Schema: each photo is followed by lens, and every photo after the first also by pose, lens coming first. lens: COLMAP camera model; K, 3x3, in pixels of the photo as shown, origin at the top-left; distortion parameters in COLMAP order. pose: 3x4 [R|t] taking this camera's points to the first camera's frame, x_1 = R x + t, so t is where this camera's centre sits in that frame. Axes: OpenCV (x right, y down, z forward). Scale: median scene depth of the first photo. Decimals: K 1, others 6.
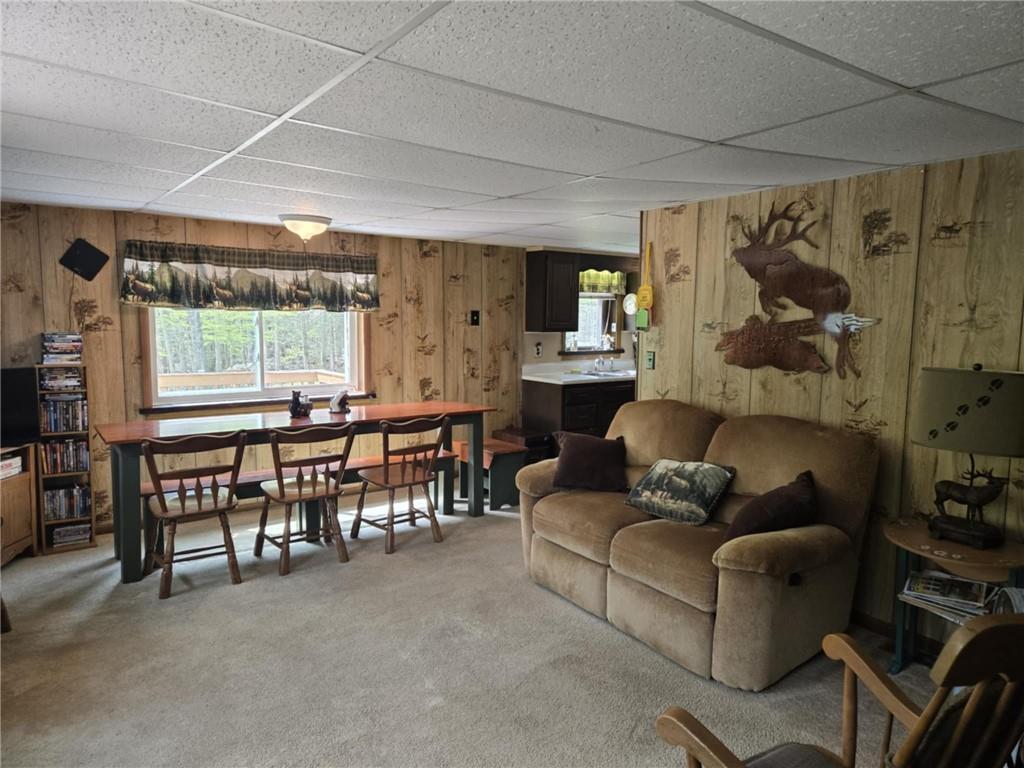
lens RADIAL K [[686.7, 0, 512.0], [0, 686.7, 384.0], [0, 0, 1]] dist [0.089586, -0.084357]
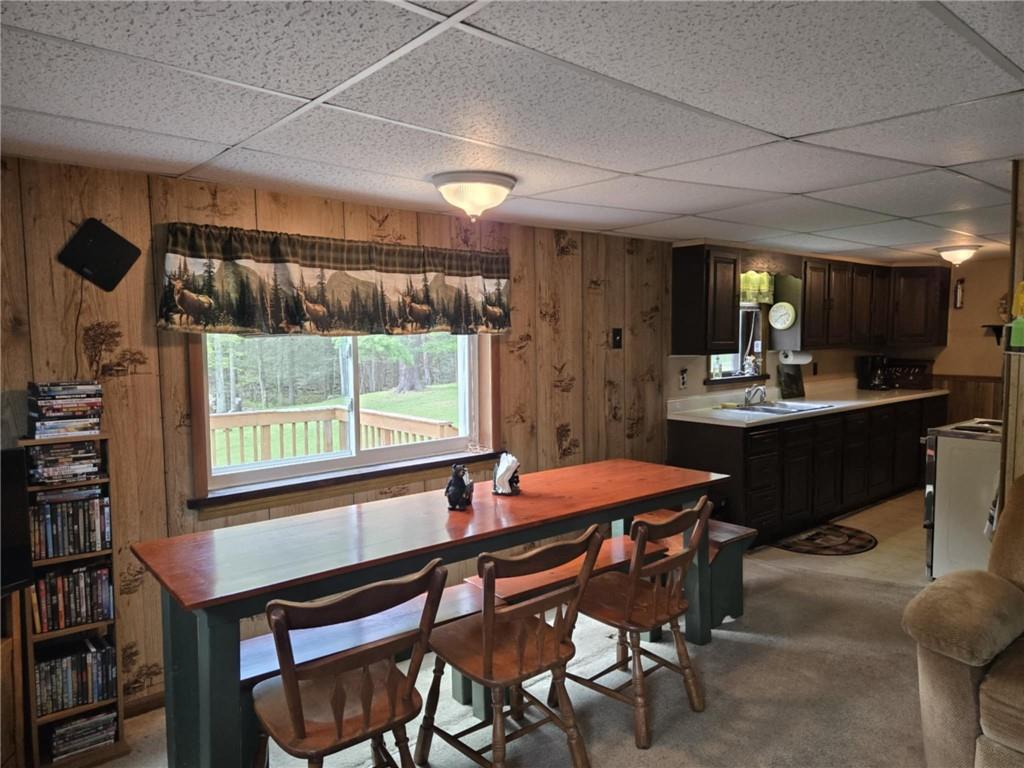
lens RADIAL K [[685.4, 0, 501.1], [0, 685.4, 385.4], [0, 0, 1]] dist [0.092624, -0.085488]
pose [[0.997961, -0.024960, 0.058743, -0.253026], [0.026431, 0.999353, -0.024397, -0.036562], [-0.058096, 0.025900, 0.997975, 0.323867]]
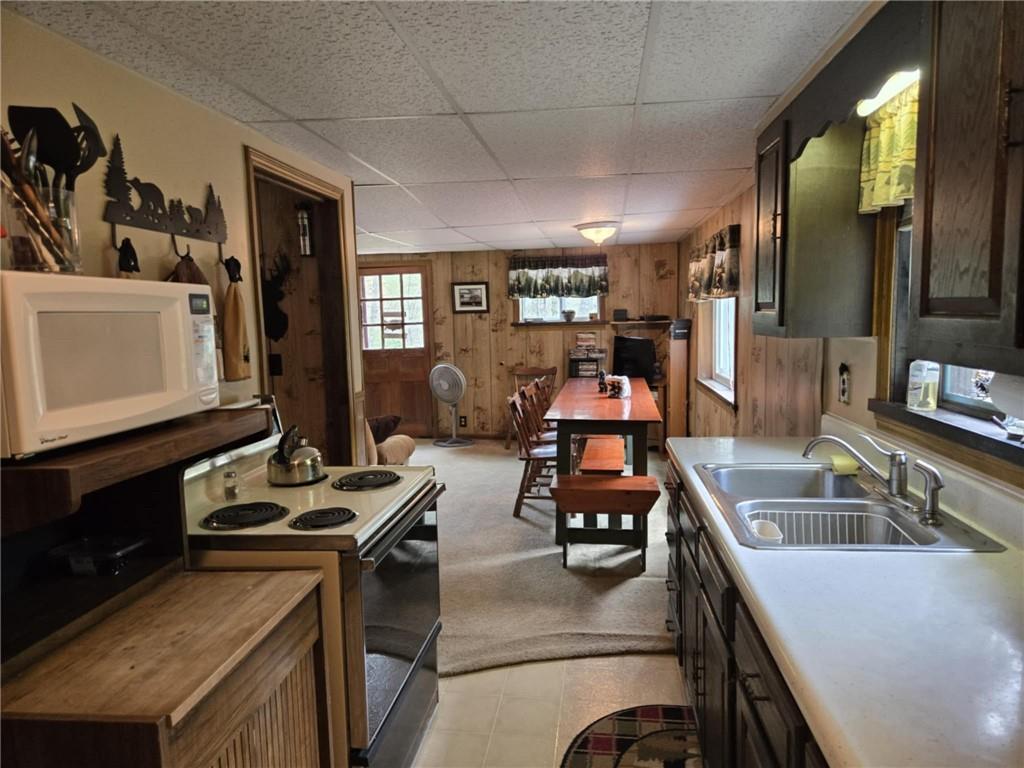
lens RADIAL K [[684.4, 0, 514.1], [0, 684.4, 379.5], [0, 0, 1]] dist [0.097907, -0.075655]
pose [[-0.687034, 0.082333, -0.721946, 0.538463], [-0.047068, 0.986431, 0.157287, -0.127149], [0.725099, 0.142042, -0.673836, 1.392338]]
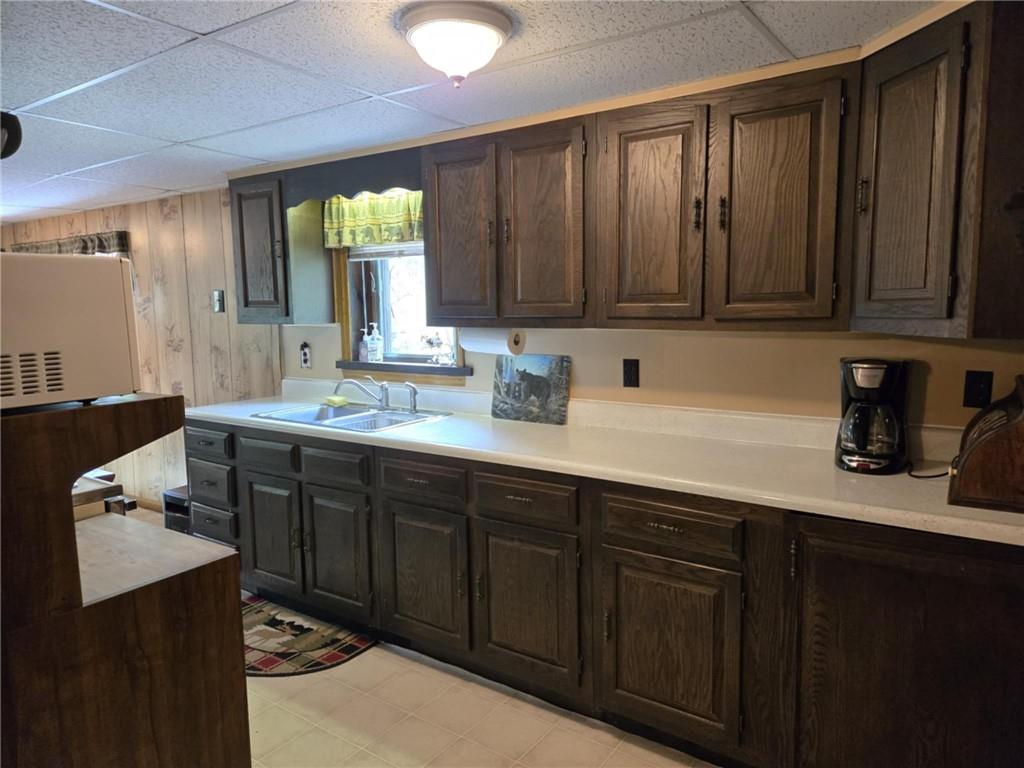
lens RADIAL K [[686.7, 0, 512.0], [0, 686.7, 384.0], [0, 0, 1]] dist [0.089586, -0.084357]
pose [[0.318412, 0.094175, -0.943263, 0.791364], [-0.078766, 0.994240, 0.072676, -0.100551], [0.944674, 0.051157, 0.323996, 1.209248]]
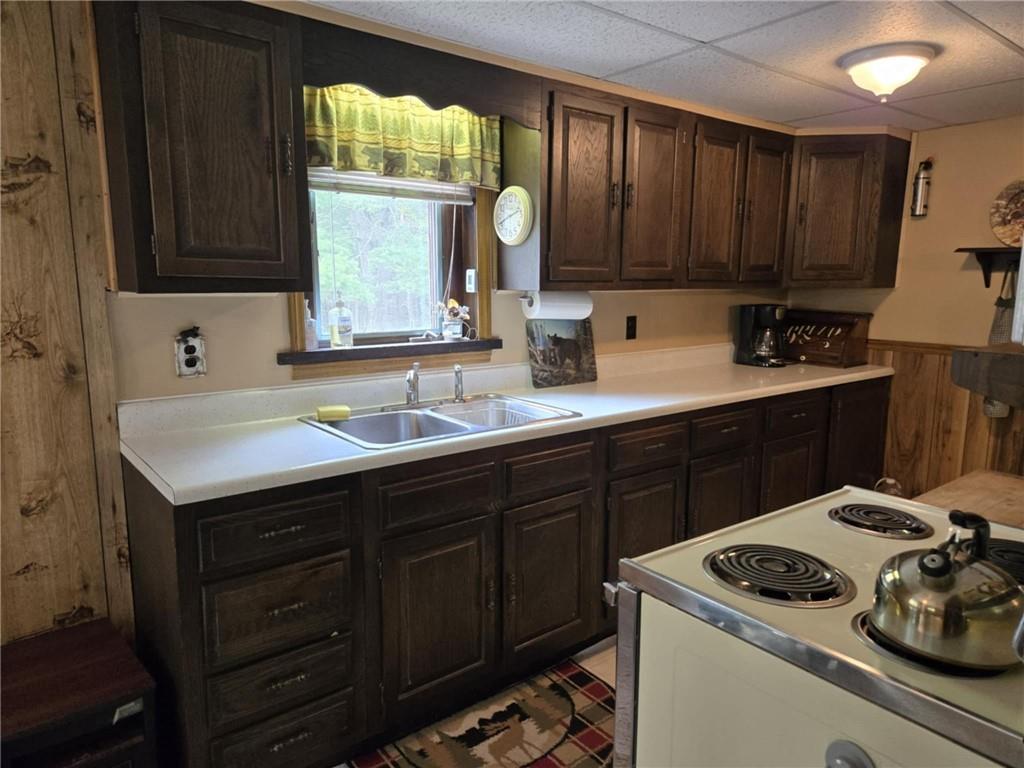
lens RADIAL K [[686.7, 0, 512.0], [0, 686.7, 384.0], [0, 0, 1]] dist [0.089586, -0.084357]
pose [[0.999373, -0.010608, 0.033785, 0.212546], [0.008762, 0.998484, 0.054338, -0.062838], [-0.034310, -0.054008, 0.997951, 0.843506]]
